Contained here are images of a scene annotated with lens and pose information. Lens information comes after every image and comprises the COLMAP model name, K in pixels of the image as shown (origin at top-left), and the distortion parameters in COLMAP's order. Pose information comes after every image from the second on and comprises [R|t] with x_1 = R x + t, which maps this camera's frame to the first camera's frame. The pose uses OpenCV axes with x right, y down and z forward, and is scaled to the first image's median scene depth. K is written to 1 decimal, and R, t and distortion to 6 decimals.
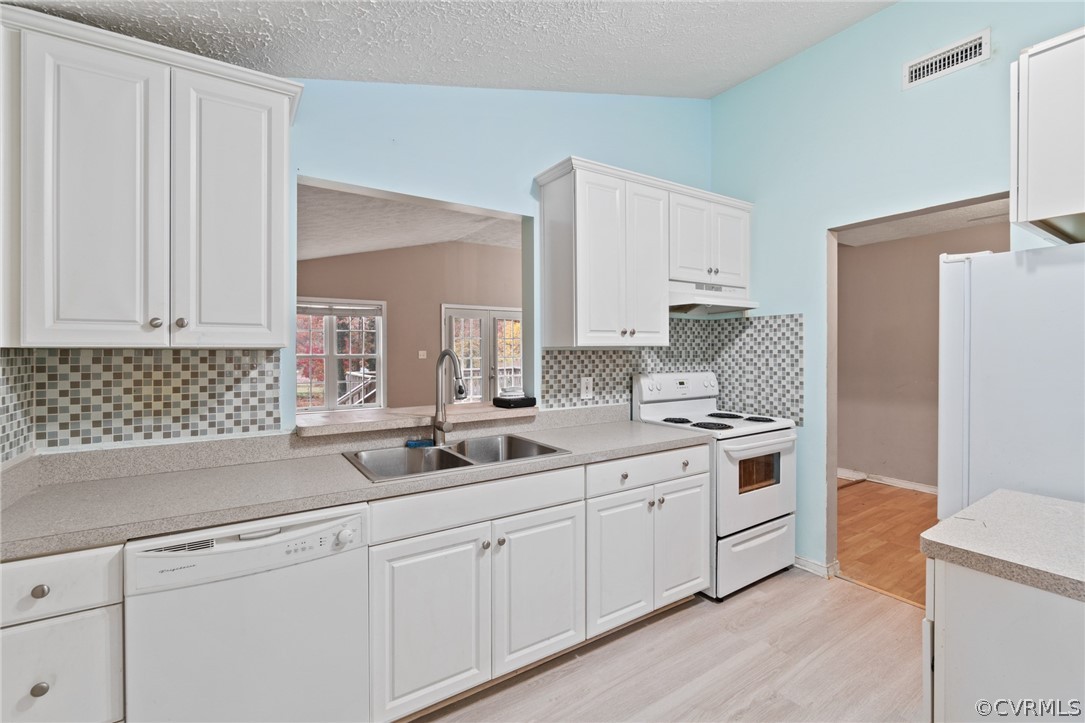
lens RADIAL K [[462.4, 0, 539.3], [0, 462.4, 353.0], [0, 0, 1]] dist [-0.002378, 0.000154]
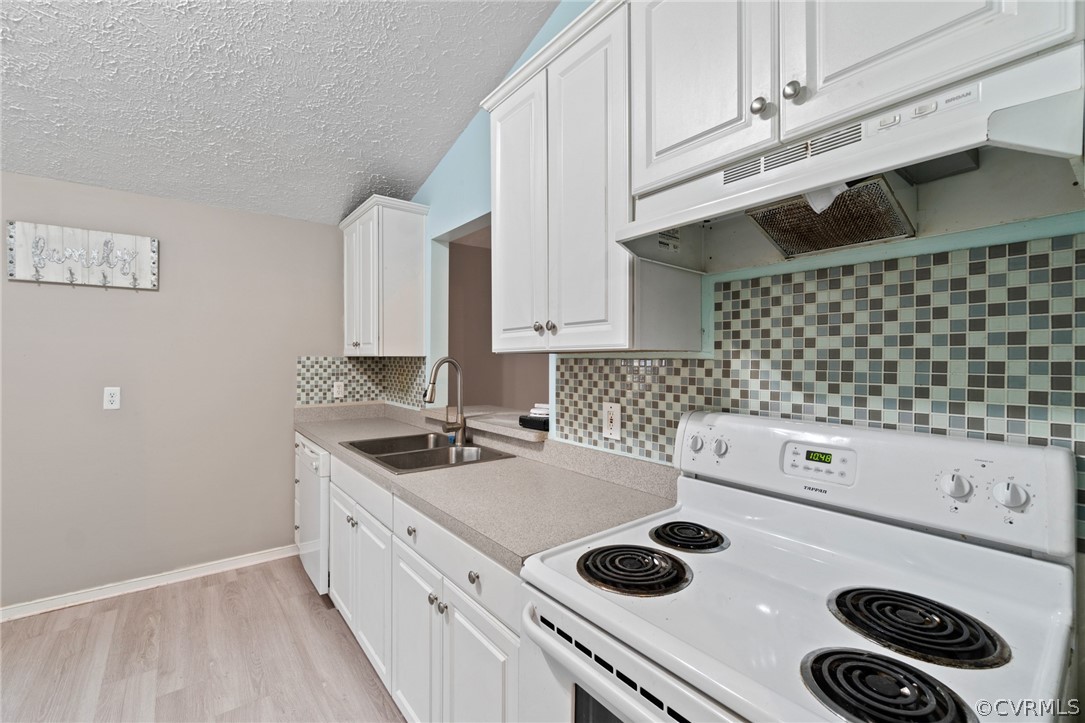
lens RADIAL K [[462.4, 0, 541.9], [0, 462.4, 359.5], [0, 0, 1]] dist [-0.002378, 0.000154]
pose [[0.090531, 0.001720, -0.995892, 0.688977], [-0.011244, 0.999937, 0.000704, -0.003637], [0.995830, 0.011134, 0.090545, 0.844307]]
